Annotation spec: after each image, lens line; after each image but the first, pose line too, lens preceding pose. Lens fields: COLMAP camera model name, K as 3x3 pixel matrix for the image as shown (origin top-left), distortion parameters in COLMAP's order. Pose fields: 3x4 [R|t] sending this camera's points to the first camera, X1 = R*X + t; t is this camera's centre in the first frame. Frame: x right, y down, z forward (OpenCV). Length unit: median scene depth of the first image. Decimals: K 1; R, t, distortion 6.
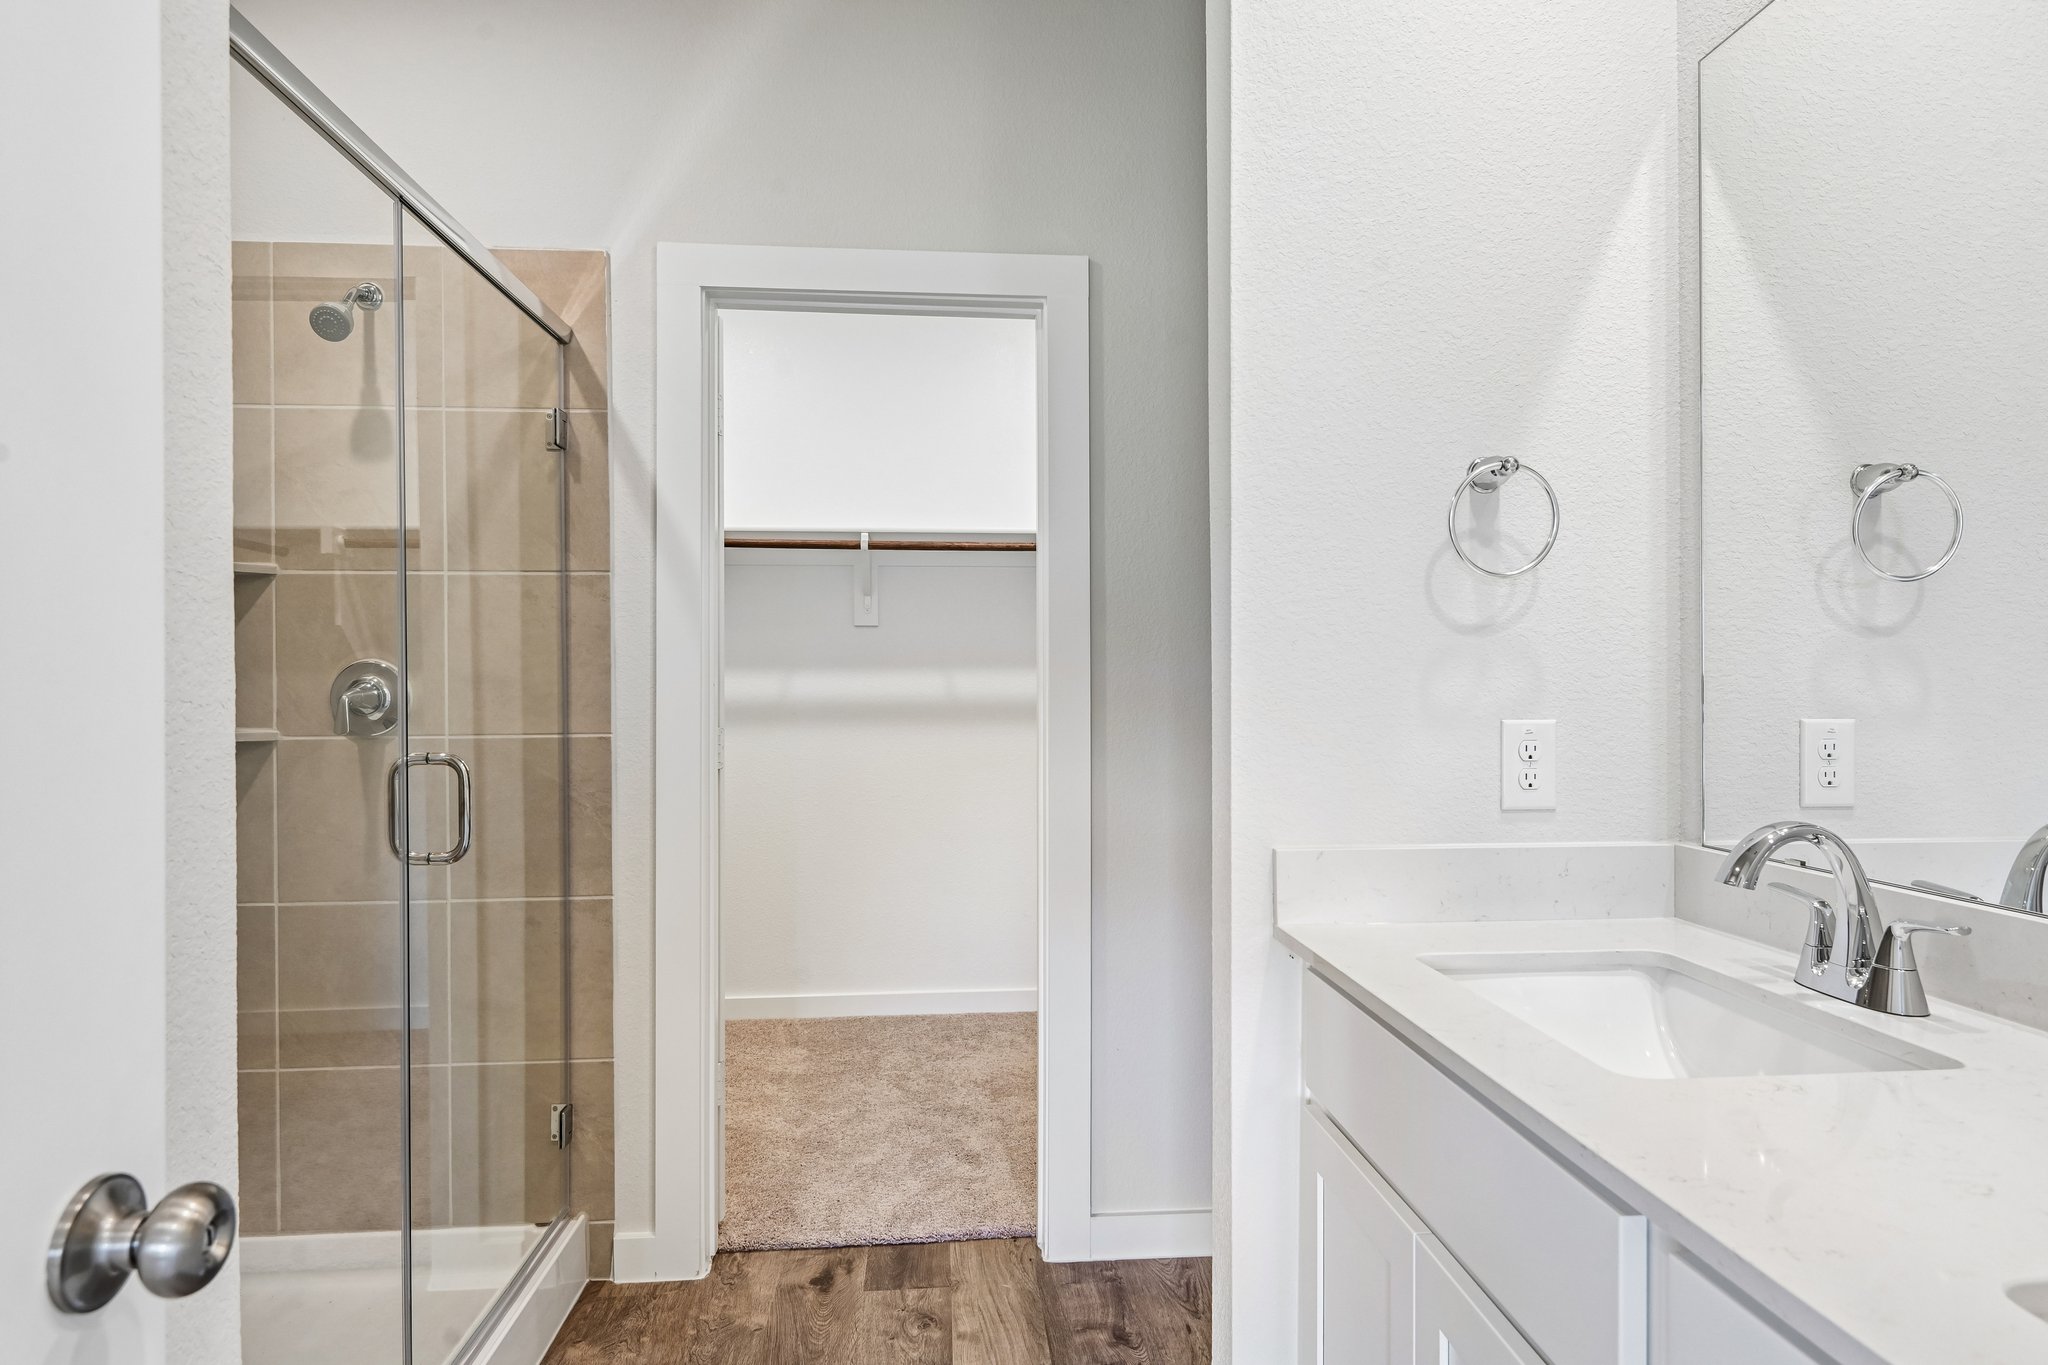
lens RADIAL K [[1170.4, 0, 1026.6], [0, 1170.4, 688.6], [0, 0, 1]] dist [-0.000937, -0.000095]
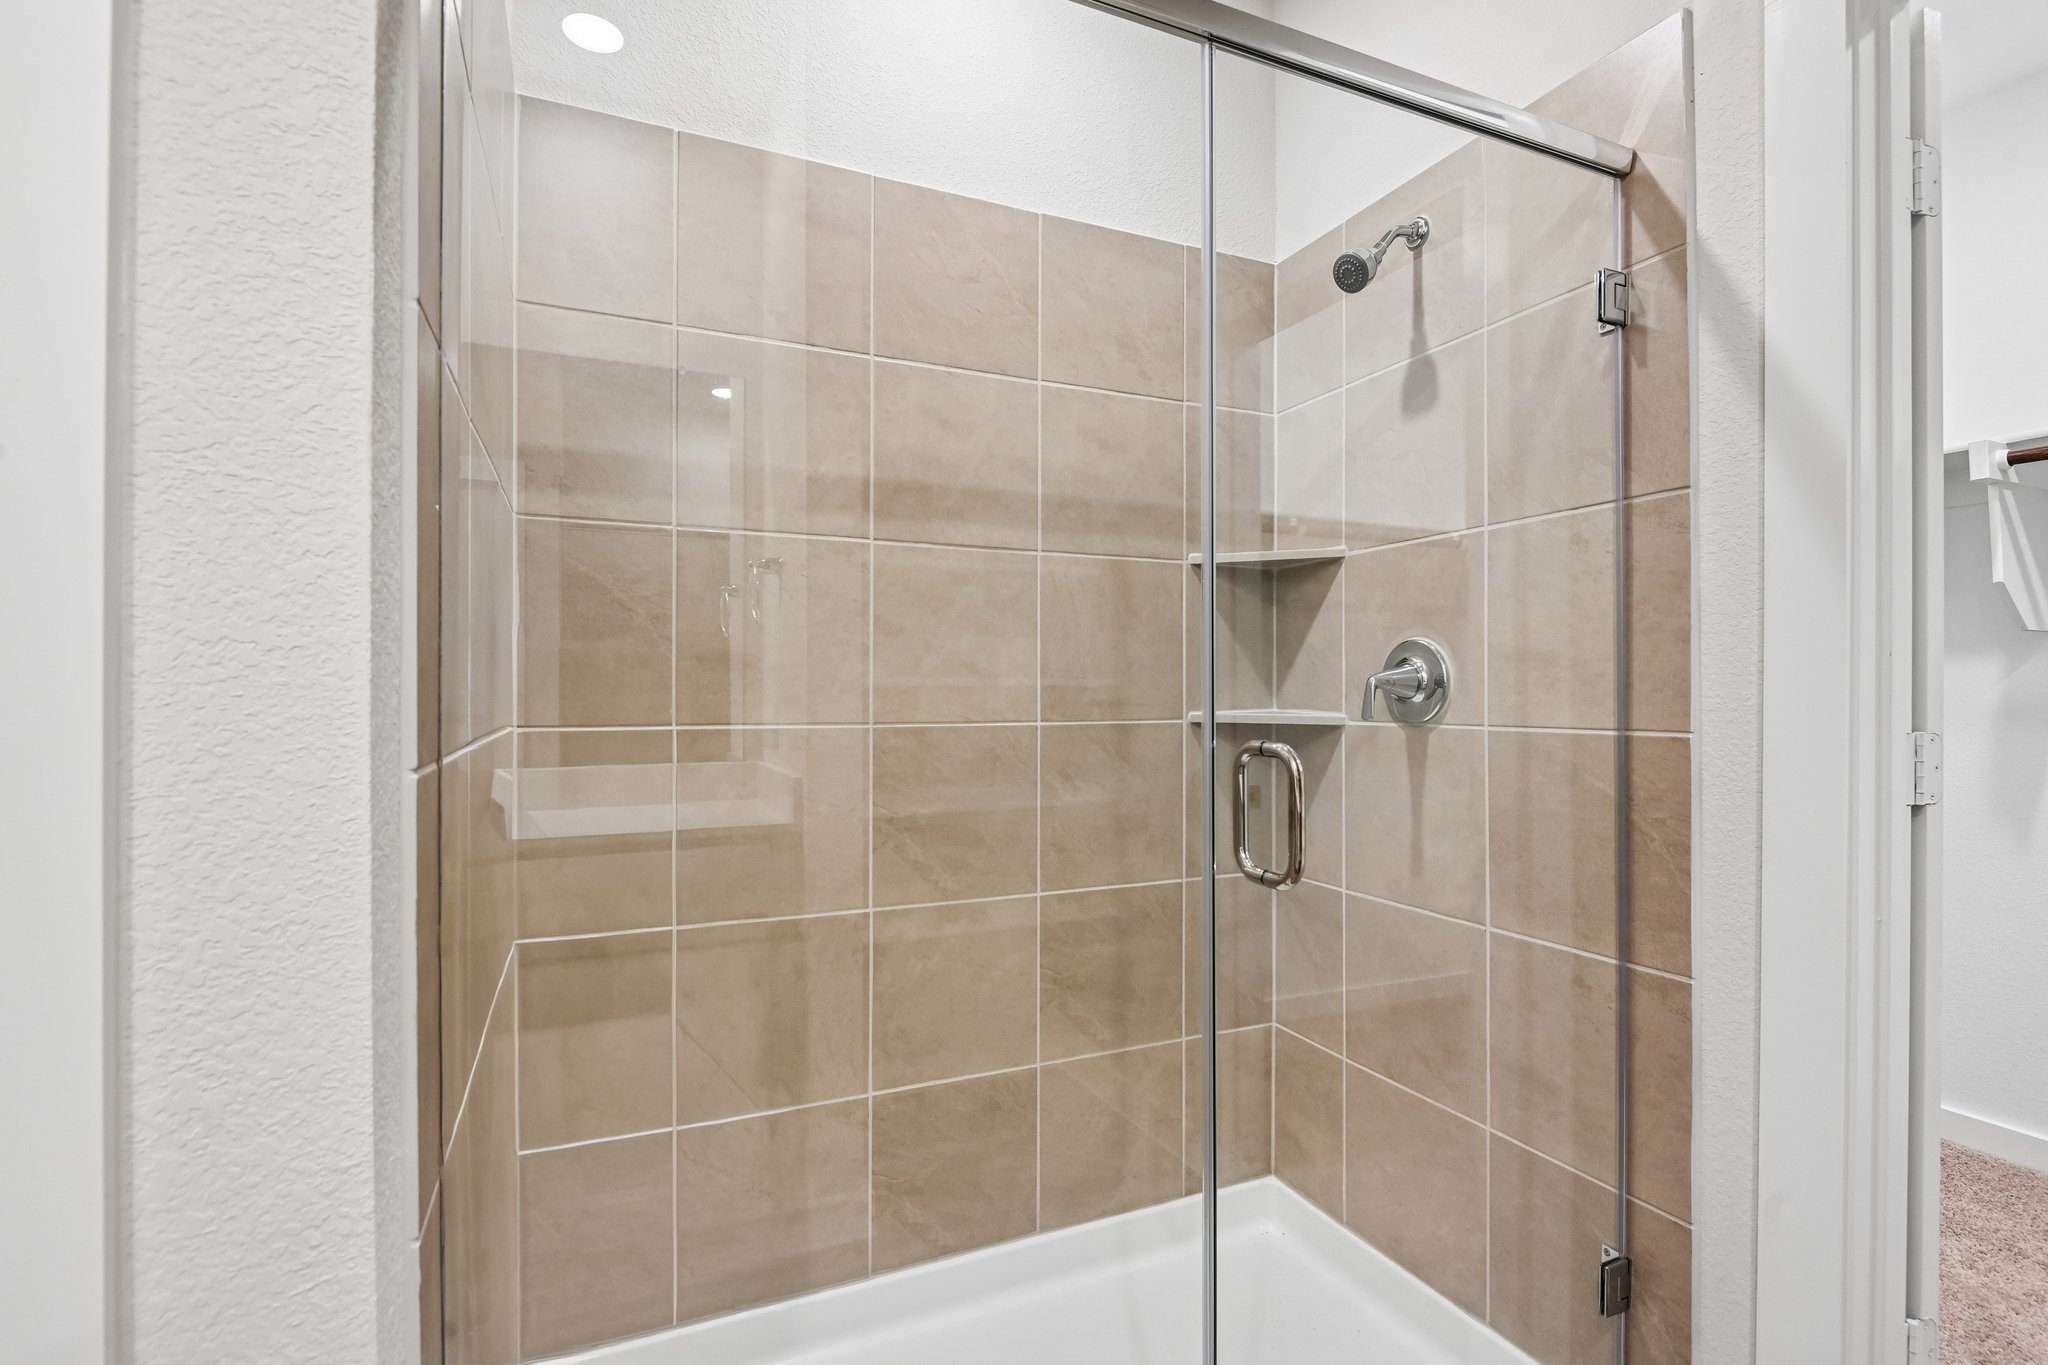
lens RADIAL K [[945.5, 0, 1019.0], [0, 945.5, 692.7], [0, 0, 1]] dist [-0.007450, -0.000571]
pose [[0.340666, 0.003491, -0.940178, 0.014319], [0.002143, 0.999988, 0.004490, 0.012759], [0.940182, -0.003545, 0.340654, 0.464441]]
